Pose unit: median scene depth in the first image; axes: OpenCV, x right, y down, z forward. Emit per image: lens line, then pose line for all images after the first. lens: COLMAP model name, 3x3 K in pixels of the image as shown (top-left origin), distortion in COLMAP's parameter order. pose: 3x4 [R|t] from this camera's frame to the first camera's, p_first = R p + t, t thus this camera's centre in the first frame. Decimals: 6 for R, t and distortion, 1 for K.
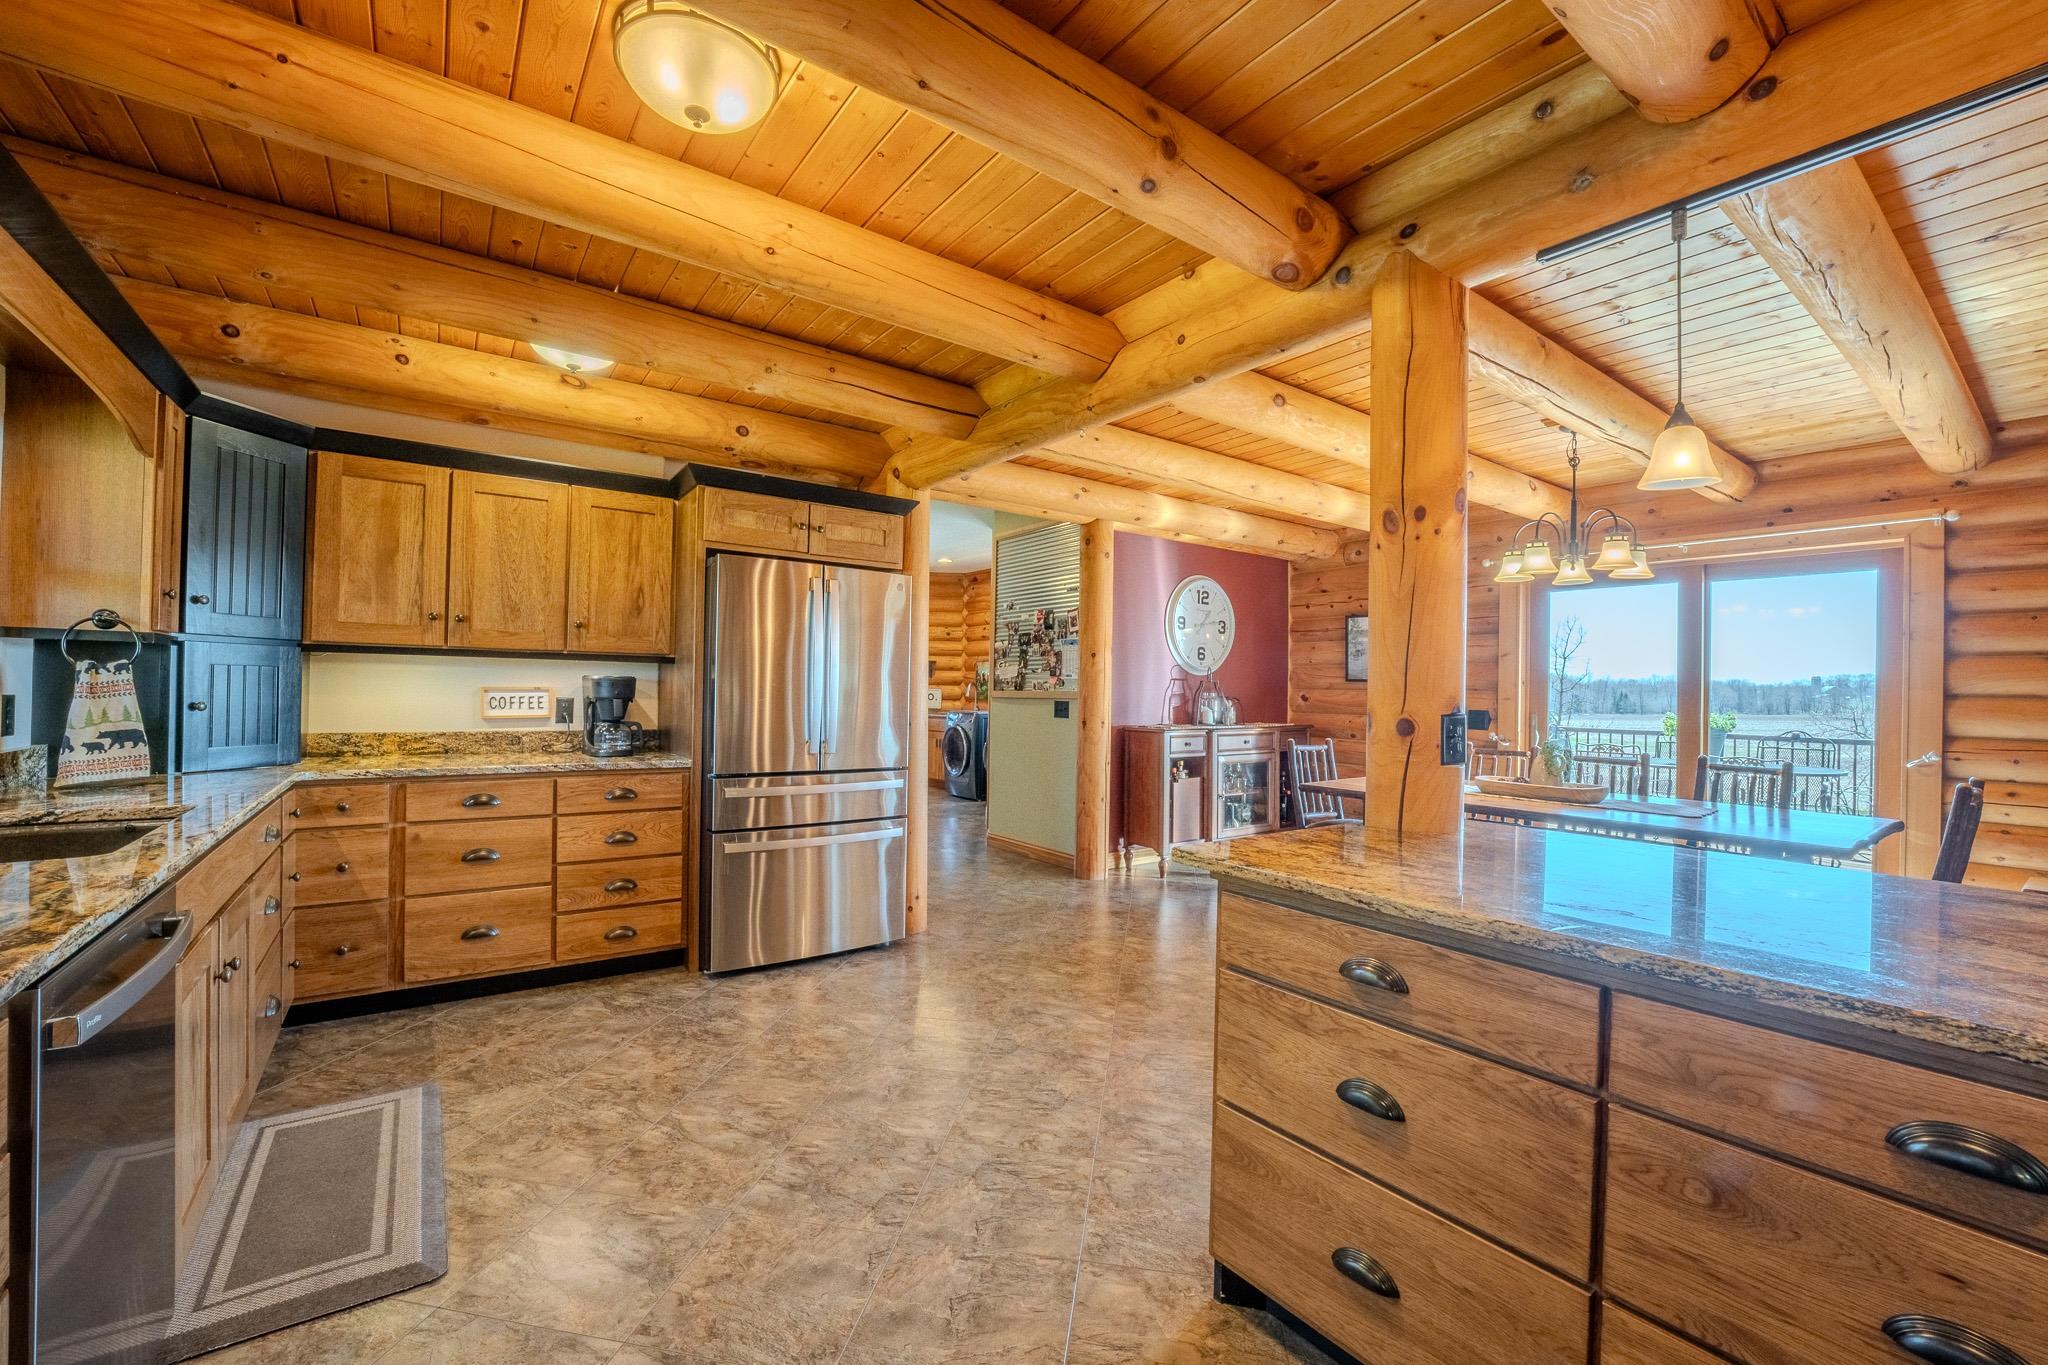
lens RADIAL K [[830.0, 0, 1021.0], [0, 830.0, 692.6], [0, 0, 1]] dist [-0.029841, 0.003461]
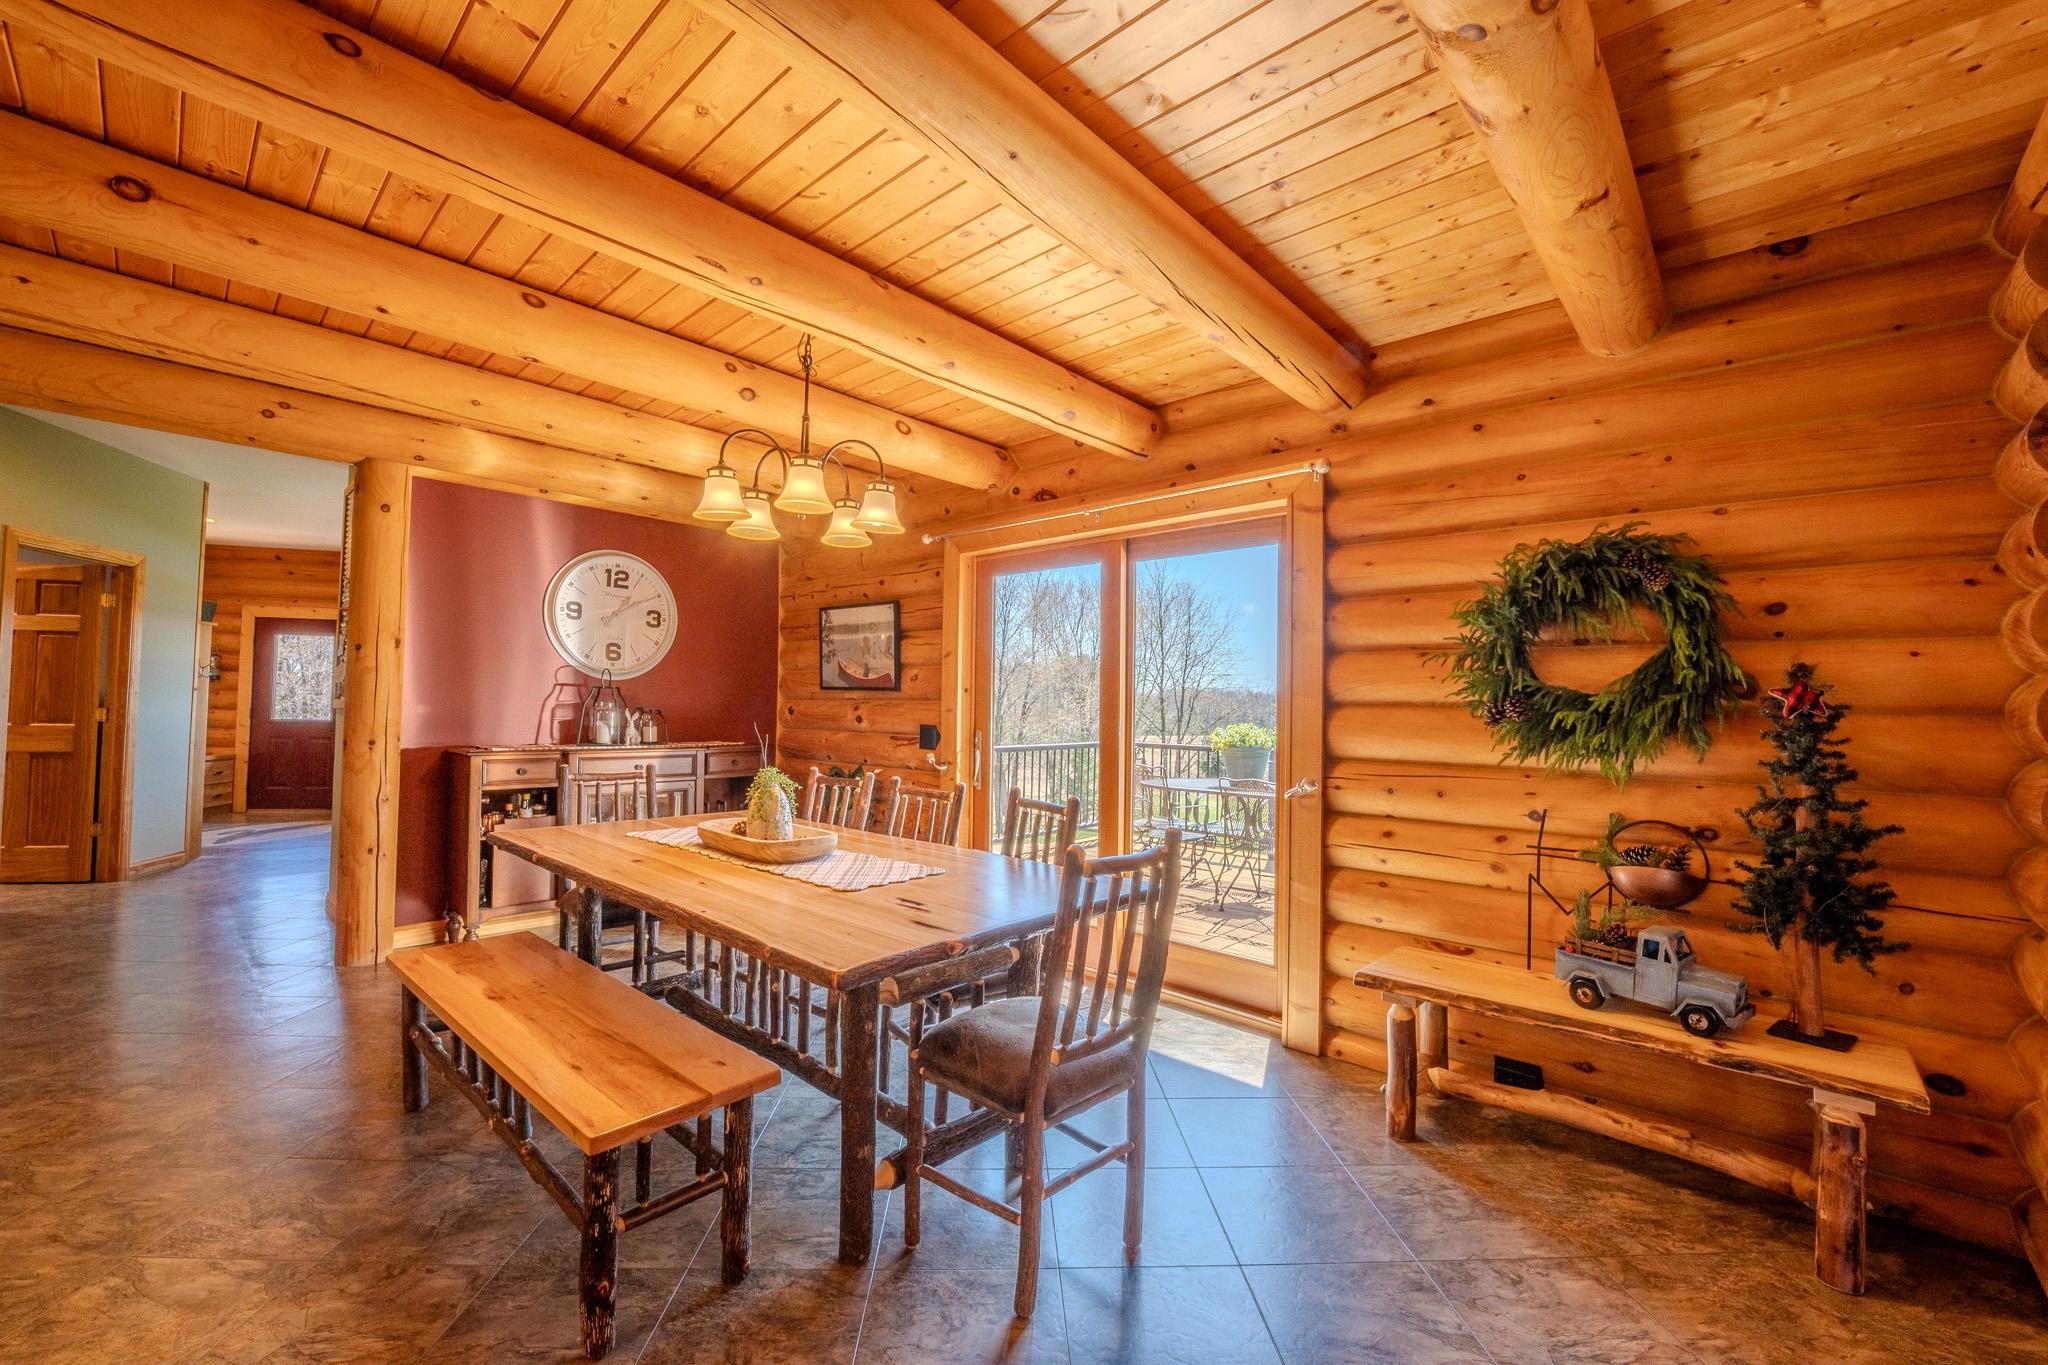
lens RADIAL K [[830.0, 0, 1032.4], [0, 830.0, 688.3], [0, 0, 1]] dist [-0.029841, 0.003461]
pose [[0.980055, 0.006323, 0.198626, 0.648565], [-0.001088, 0.999649, -0.026455, 0.009274], [-0.198724, 0.025712, 0.979718, 0.257320]]
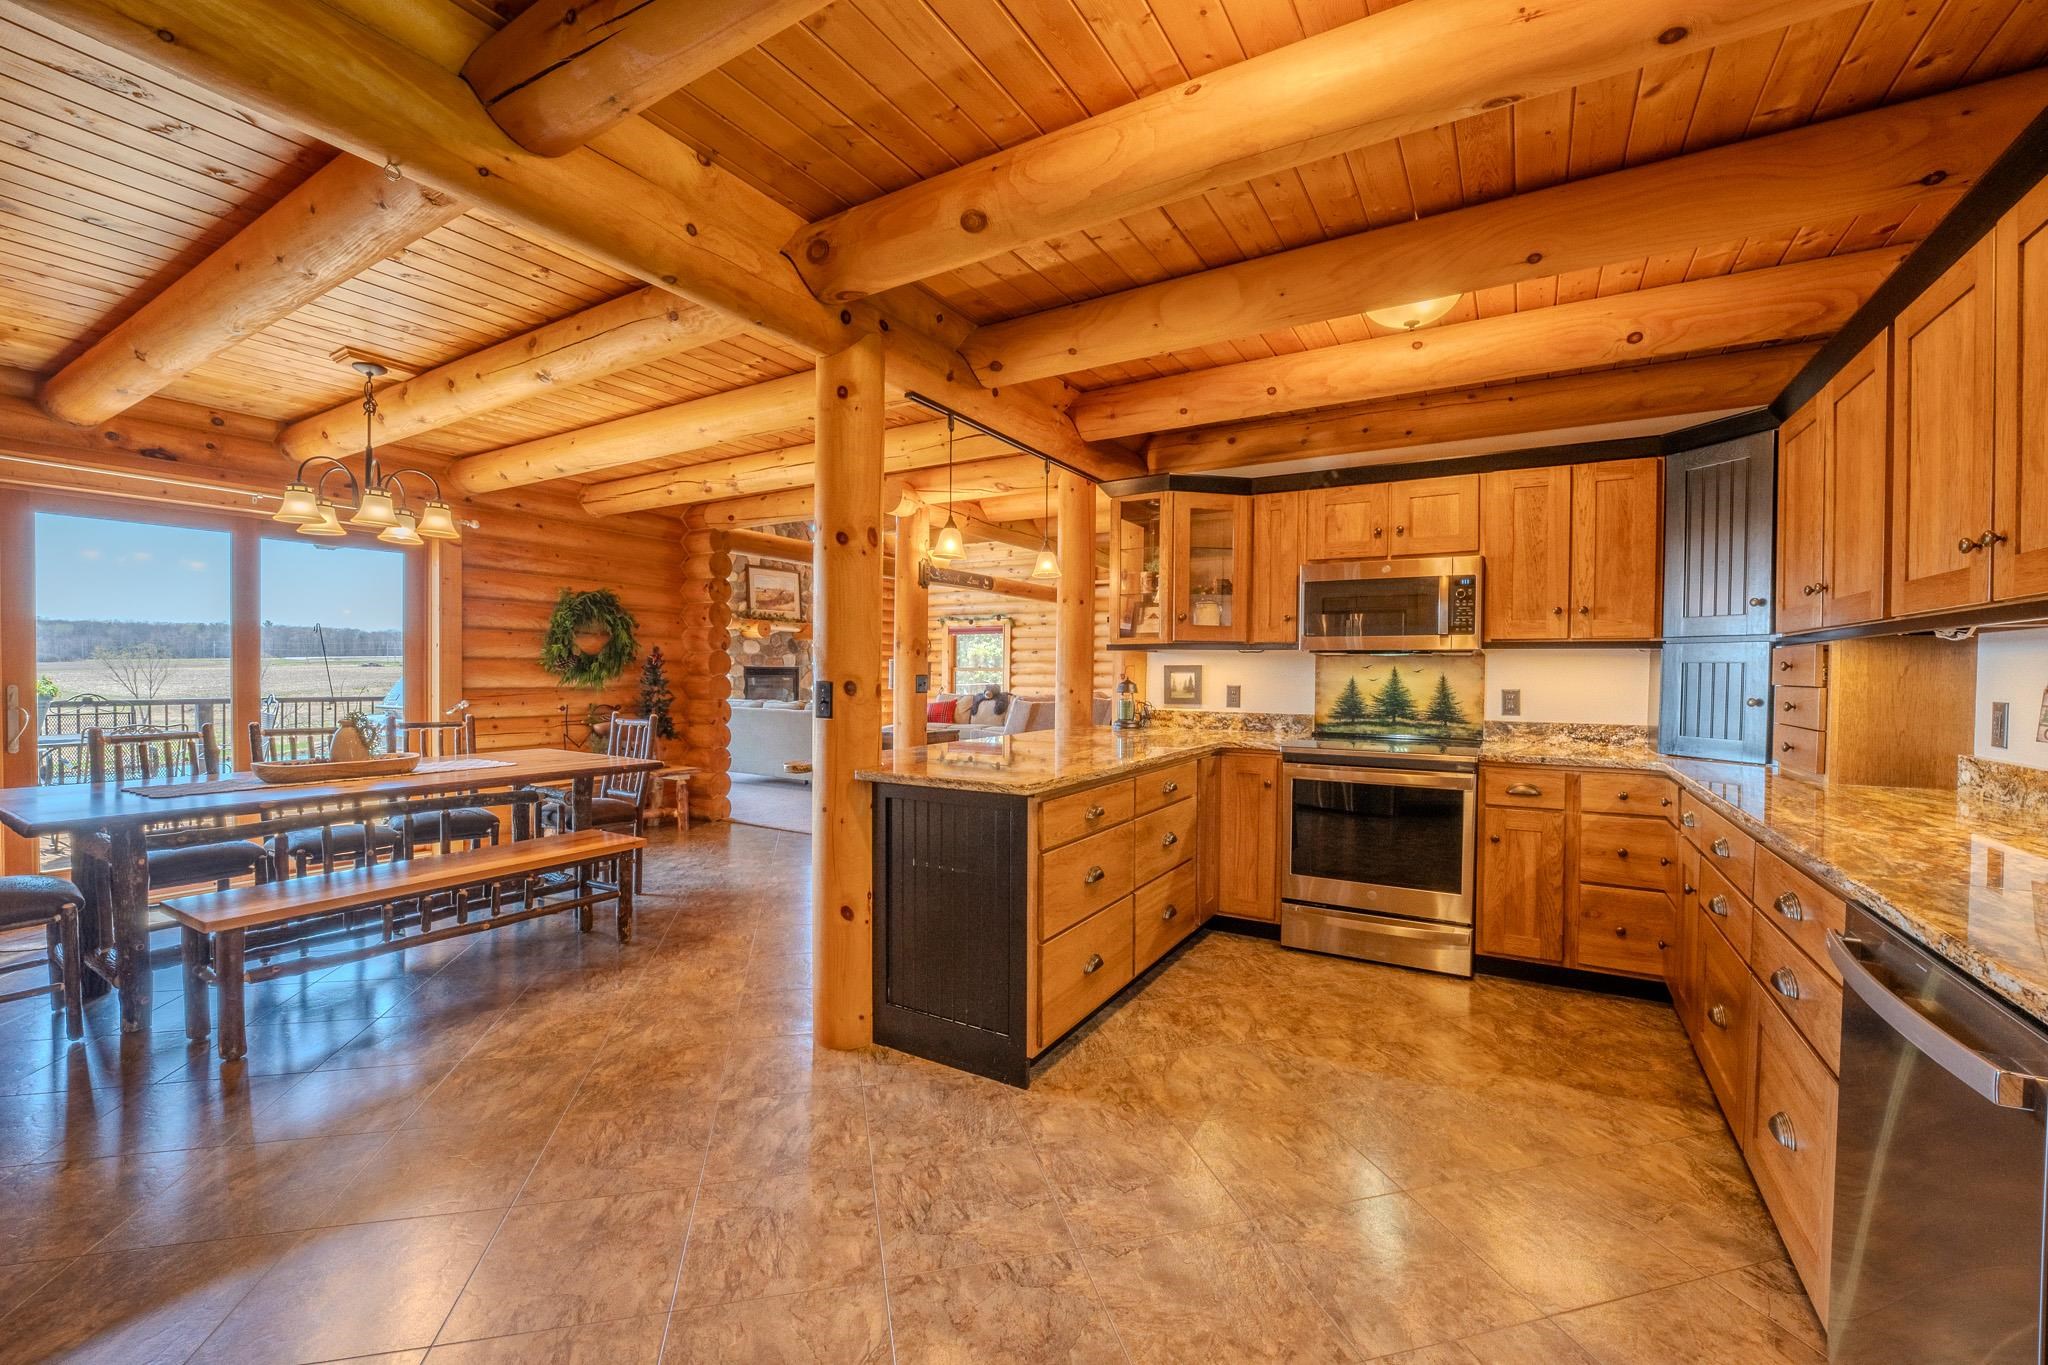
lens RADIAL K [[830.0, 0, 1023.3], [0, 830.0, 683.2], [0, 0, 1]] dist [-0.029841, 0.003461]
pose [[-0.391792, -0.033857, 0.919431, -0.413996], [-0.008329, 0.999412, 0.033253, -0.006907], [-0.920016, 0.005370, -0.391844, 0.609301]]
